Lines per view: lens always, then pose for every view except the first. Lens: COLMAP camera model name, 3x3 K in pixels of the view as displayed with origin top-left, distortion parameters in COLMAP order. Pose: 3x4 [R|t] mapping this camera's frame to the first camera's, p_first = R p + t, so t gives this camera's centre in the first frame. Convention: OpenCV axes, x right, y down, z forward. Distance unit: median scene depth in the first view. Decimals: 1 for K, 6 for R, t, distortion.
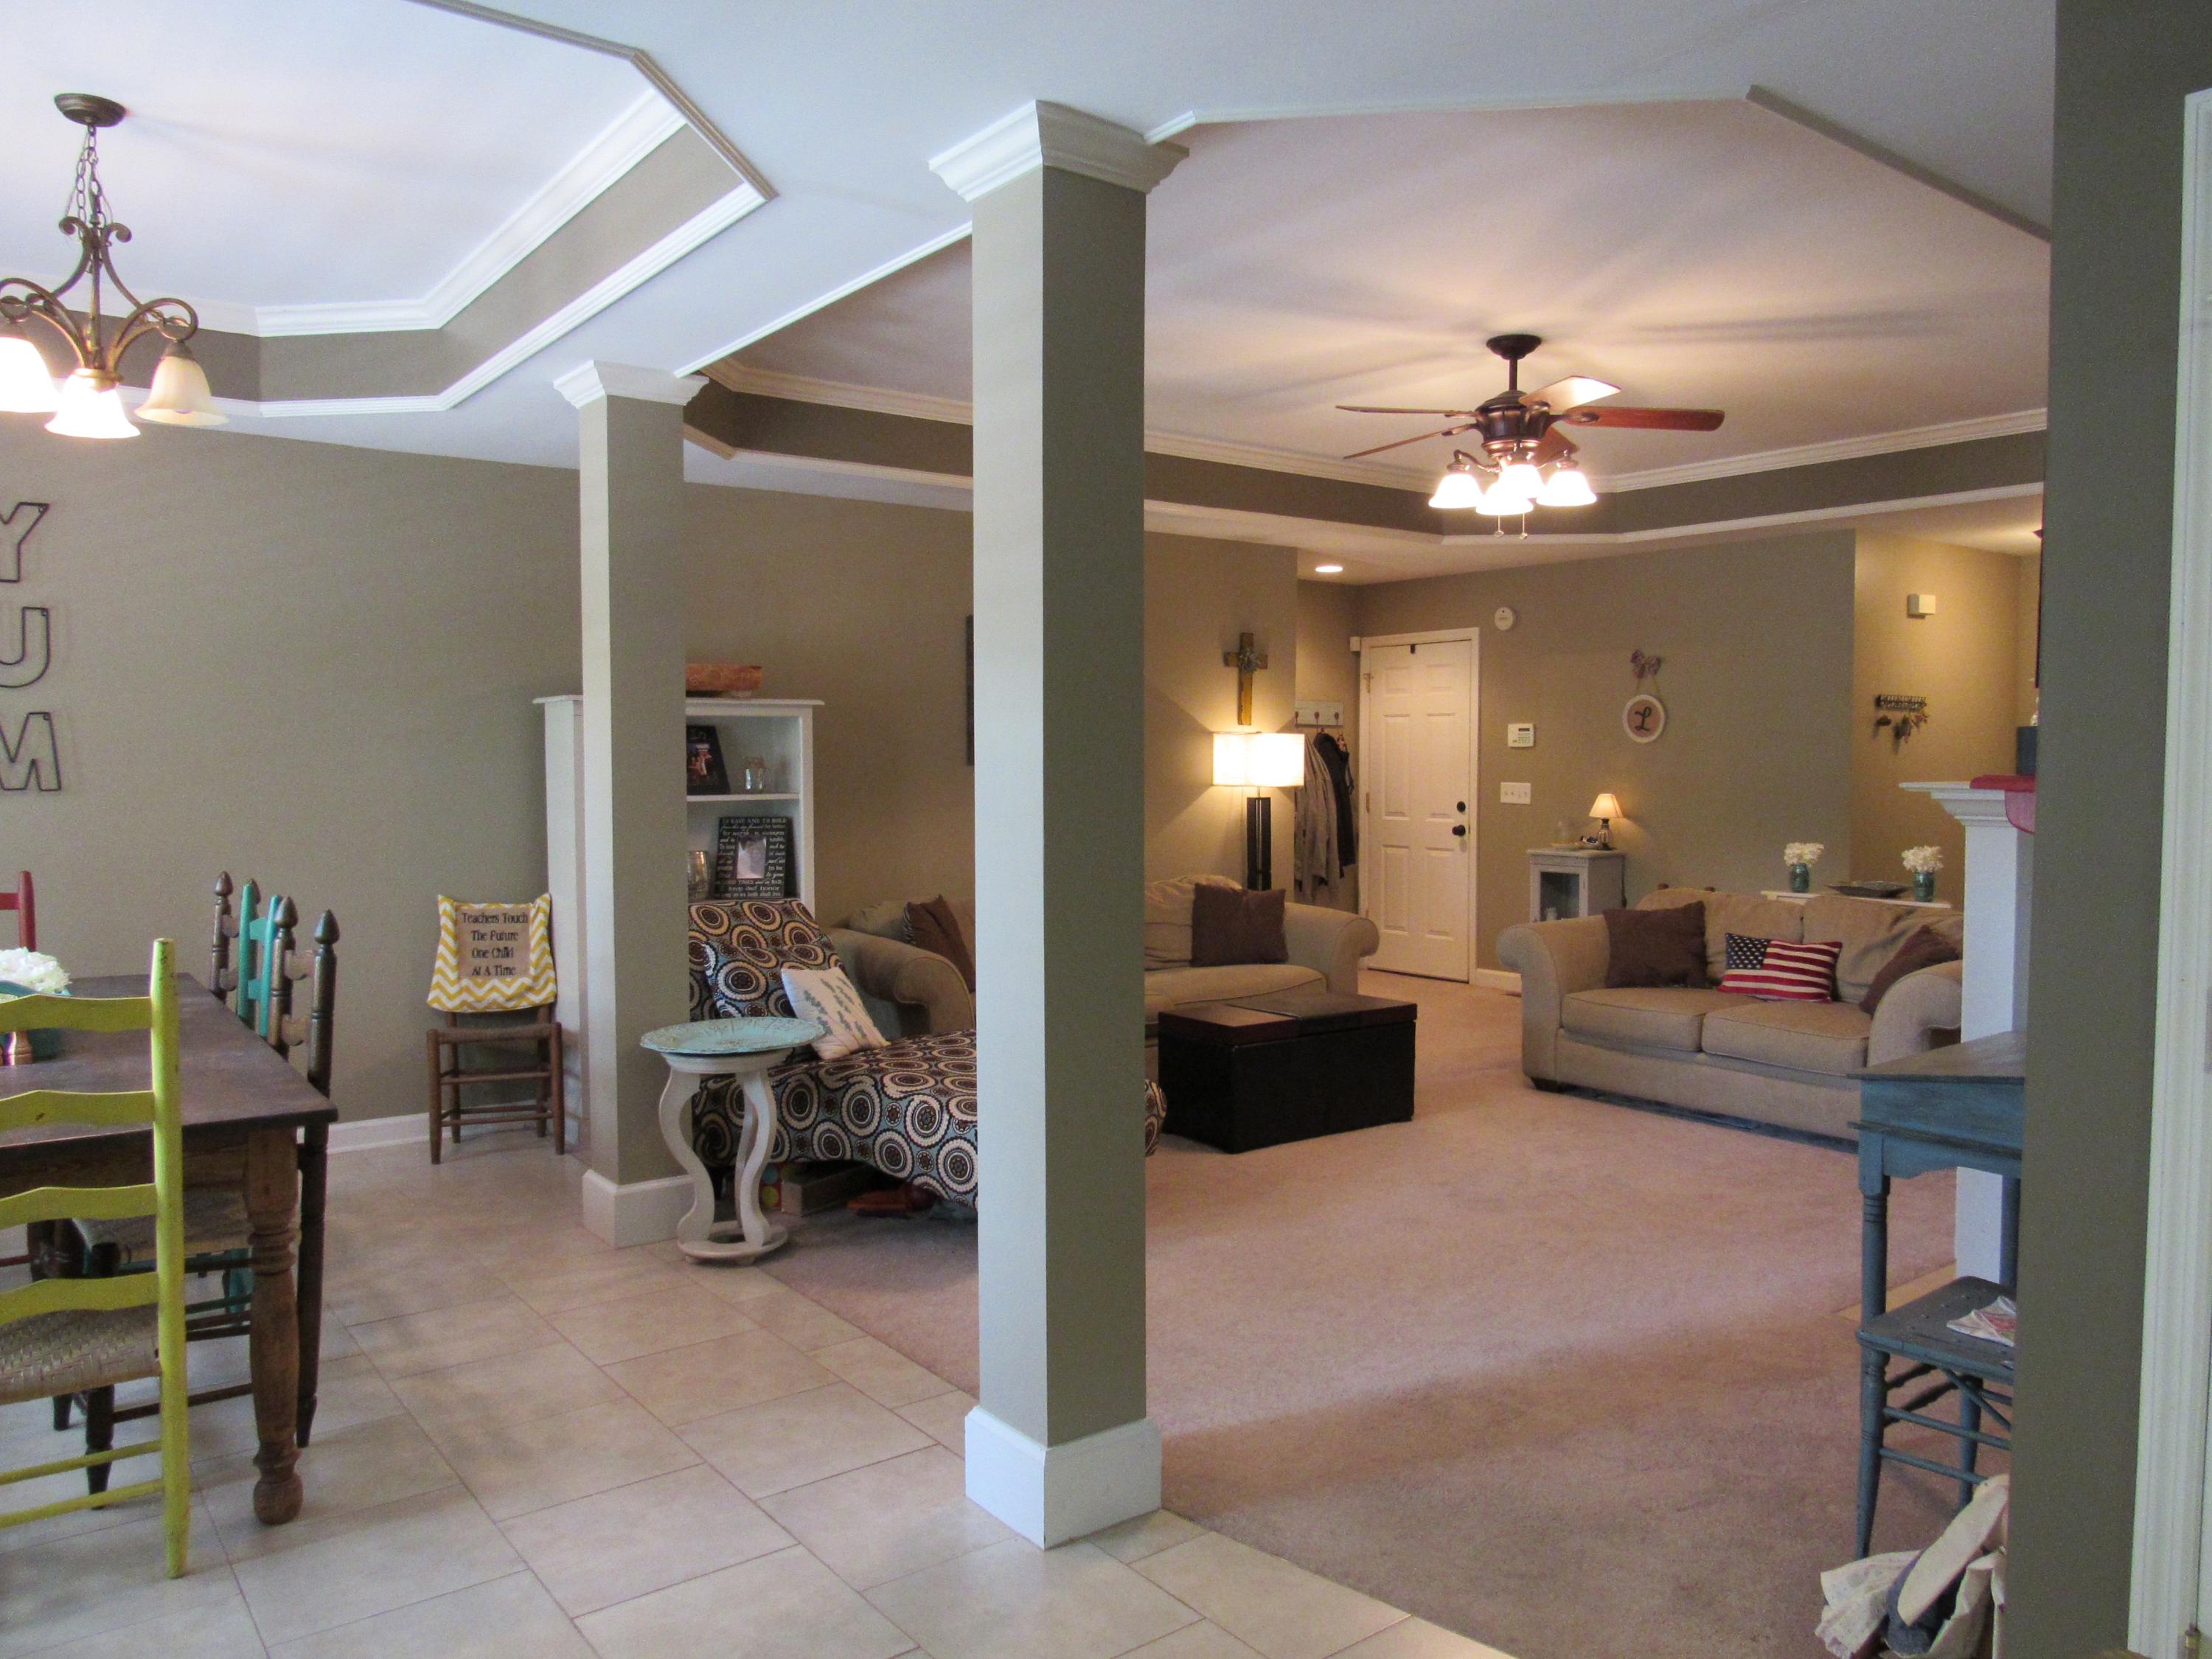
lens RADIAL K [[1589.5, 0, 1111.7], [0, 1589.5, 830.1], [0, 0, 1]] dist [-0.016363, 0.002180]
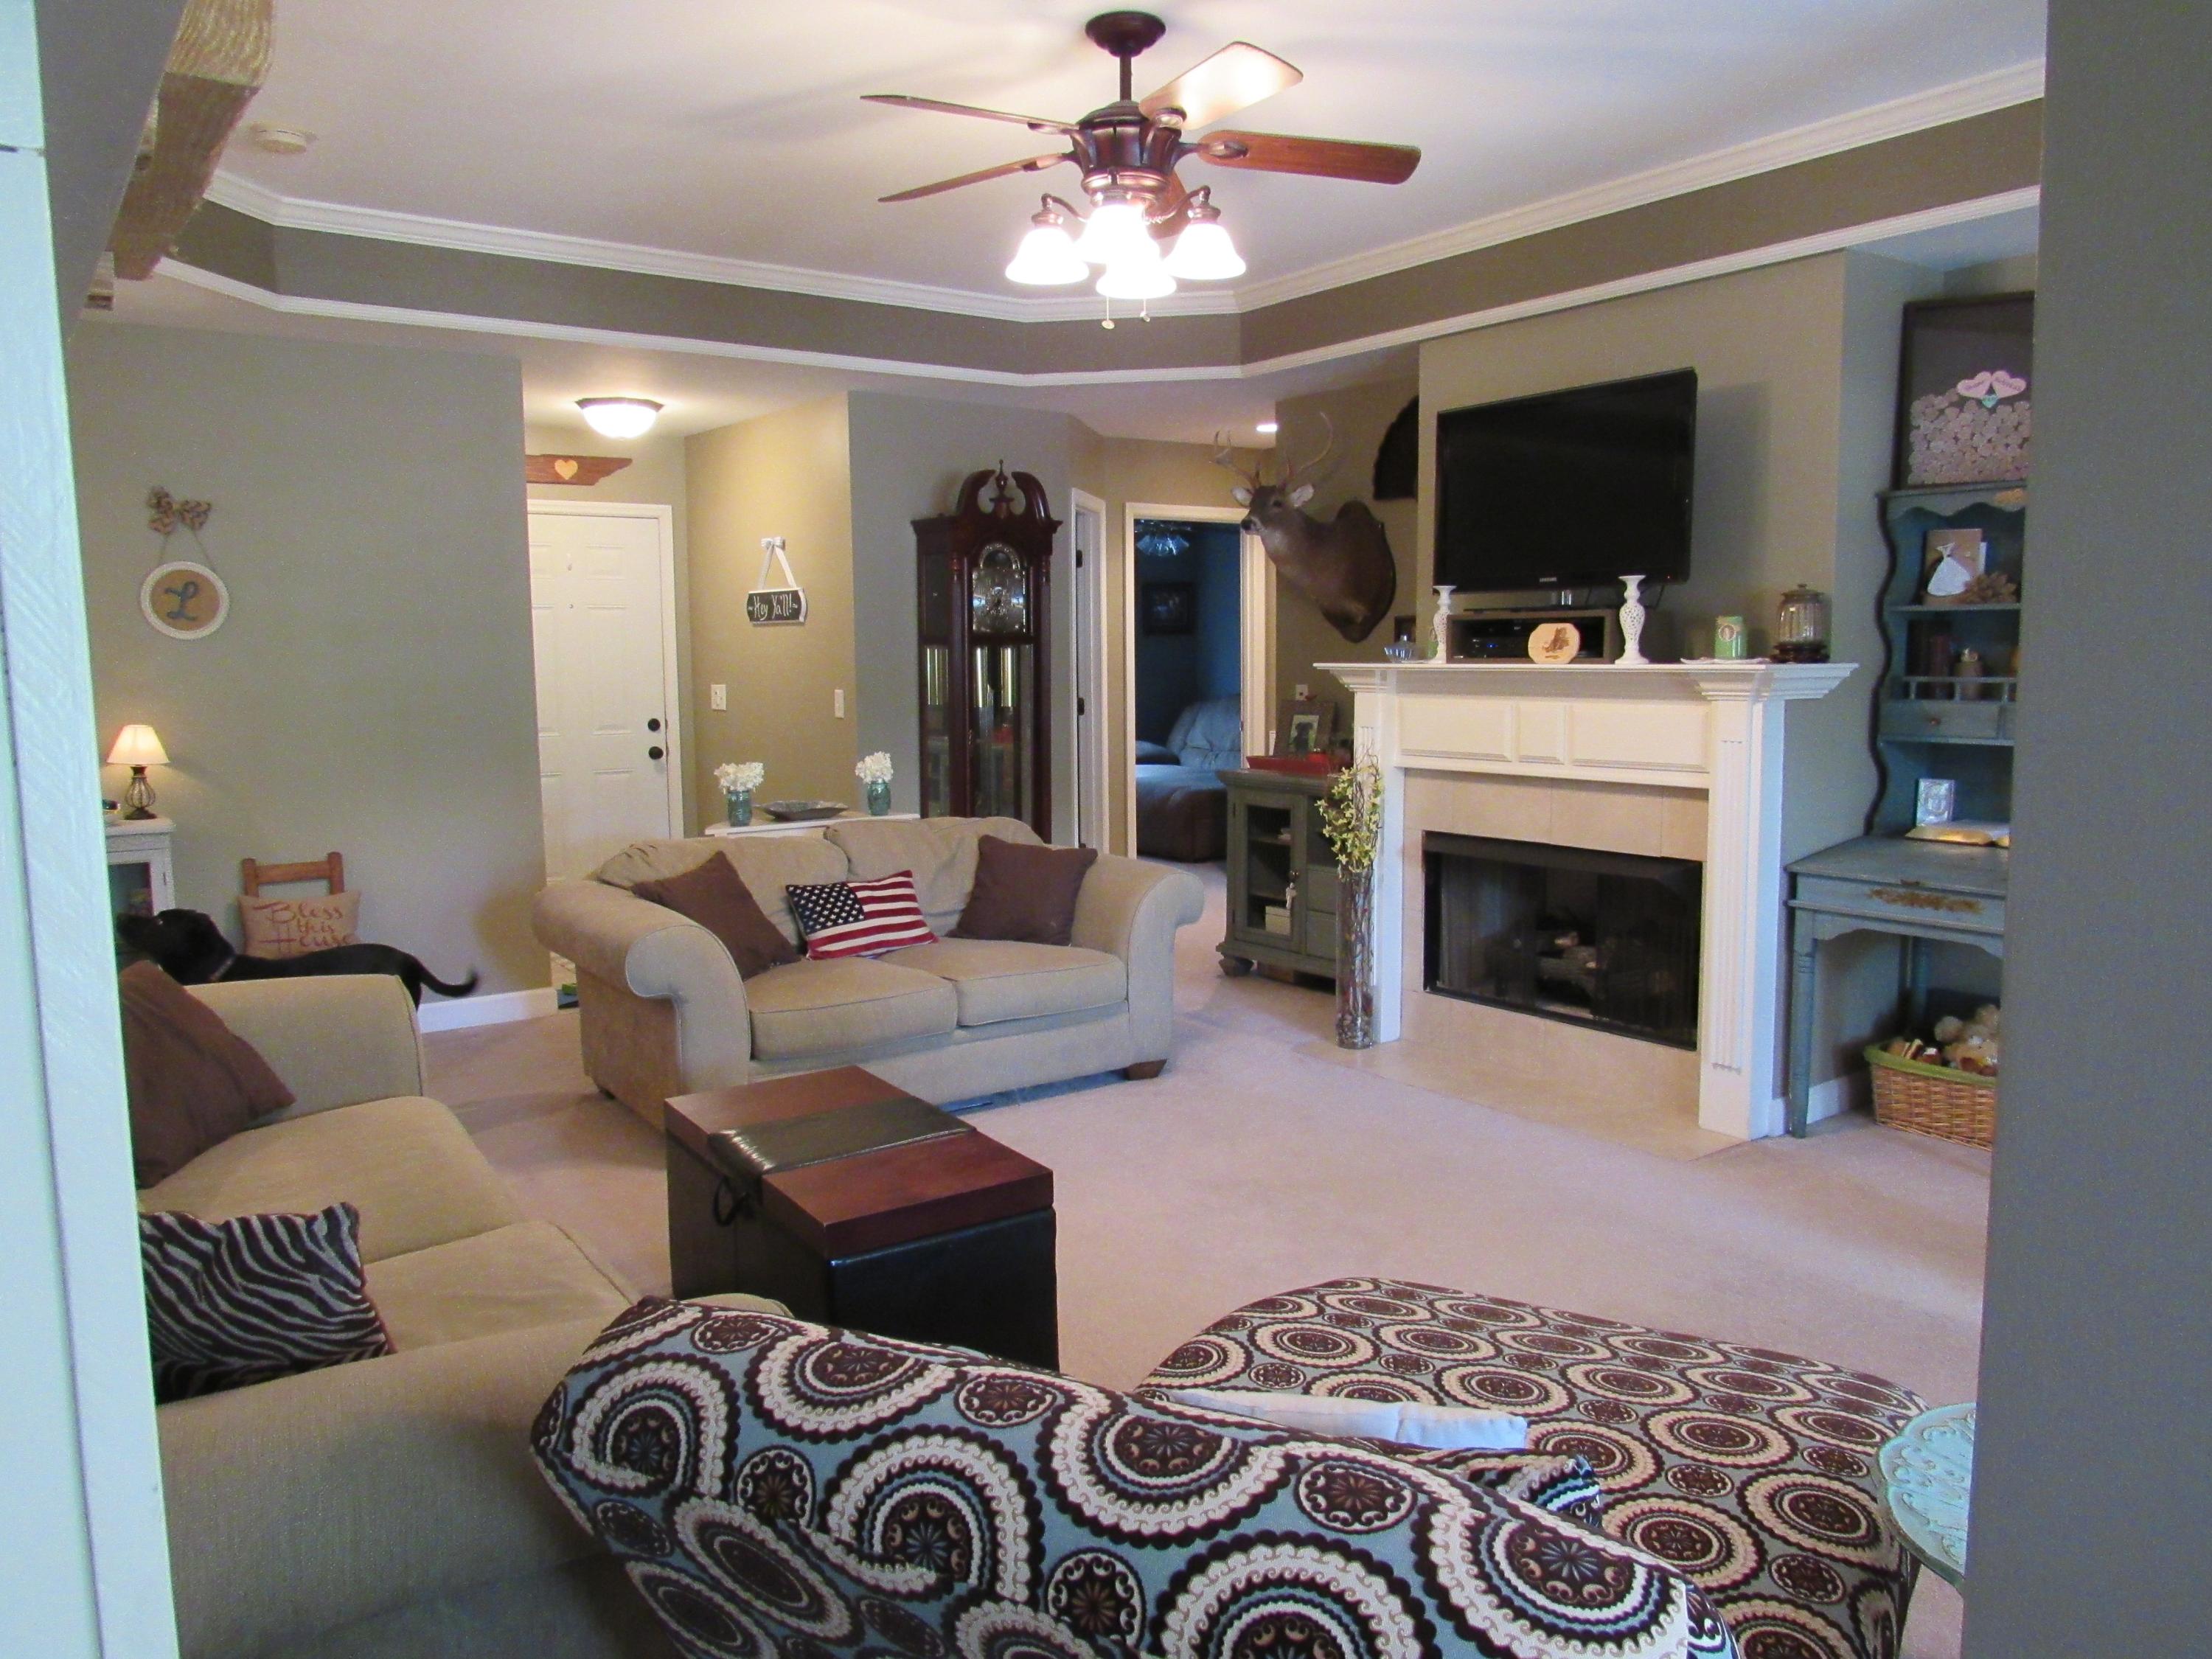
lens RADIAL K [[1589.5, 0, 1090.3], [0, 1589.5, 833.1], [0, 0, 1]] dist [-0.016363, 0.002180]
pose [[0.025033, -0.114640, 0.993092, -0.417599], [0.058507, 0.991868, 0.113024, -0.043492], [-0.997973, 0.055273, 0.031537, 0.942169]]
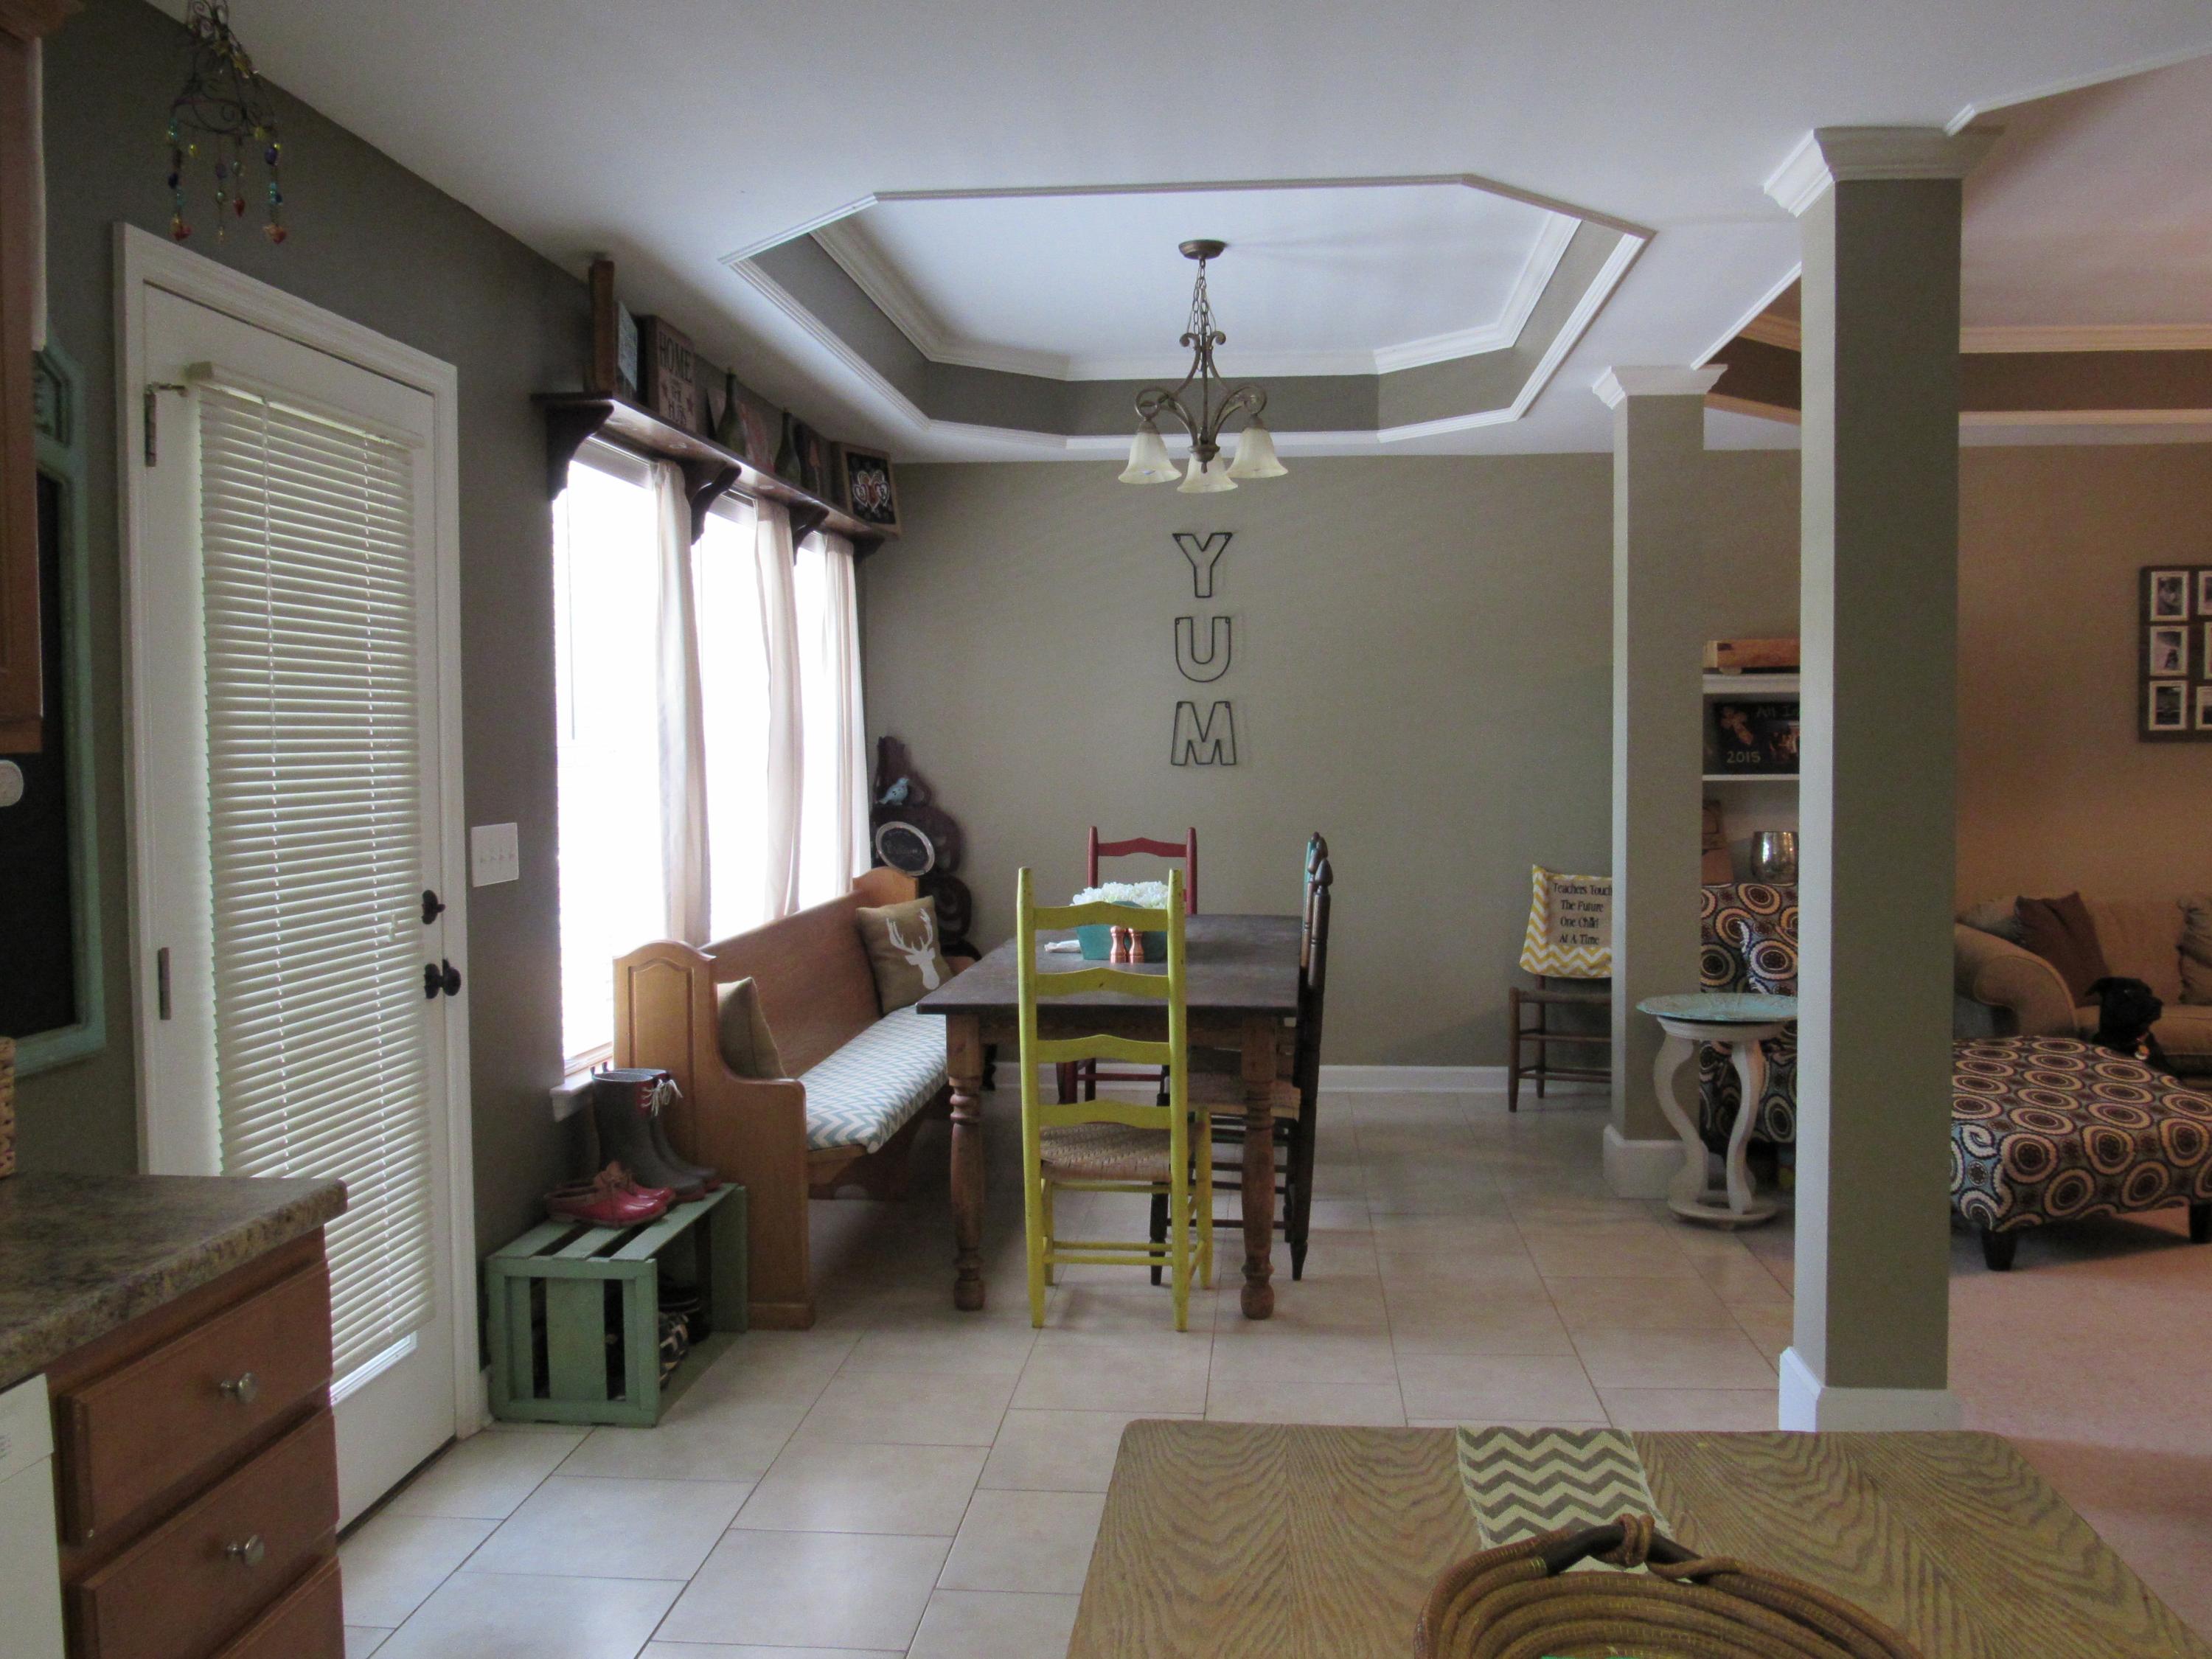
lens RADIAL K [[1846.3, 0, 1119.6], [0, 1846.3, 828.5], [0, 0, 1]] dist [-0.045082, 0.024669]
pose [[0.740527, 0.027312, -0.671471, 0.204101], [-0.023202, 0.999617, 0.015071, 0.004177], [0.671626, 0.004419, 0.740878, -0.109219]]
